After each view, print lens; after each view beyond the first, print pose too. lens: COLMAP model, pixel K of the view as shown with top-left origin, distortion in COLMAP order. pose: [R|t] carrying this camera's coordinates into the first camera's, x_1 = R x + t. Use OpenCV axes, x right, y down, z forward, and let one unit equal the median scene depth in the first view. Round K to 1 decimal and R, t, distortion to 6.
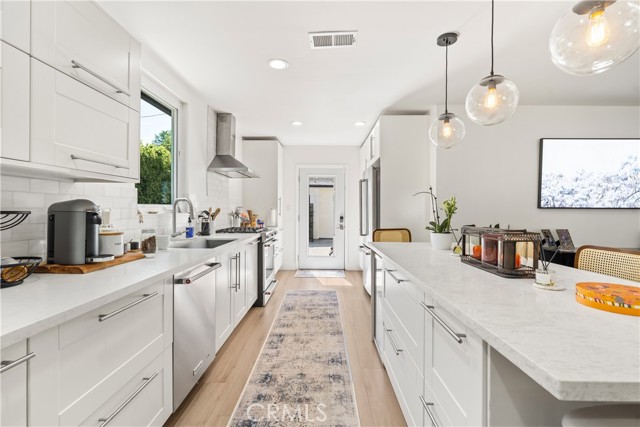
lens RADIAL K [[291.1, 0, 320.4], [0, 291.1, 211.5], [0, 0, 1]] dist [-0.001931, -0.000483]
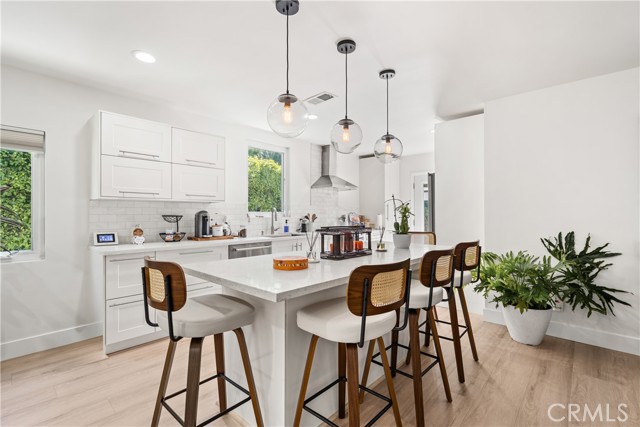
lens RADIAL K [[291.1, 0, 320.4], [0, 291.1, 211.5], [0, 0, 1]] dist [-0.001931, -0.000483]
pose [[0.761758, -0.011229, -0.647765, 0.594193], [-0.000671, 0.999836, -0.018121, 0.003096], [0.647862, 0.014239, 0.761625, -0.077522]]
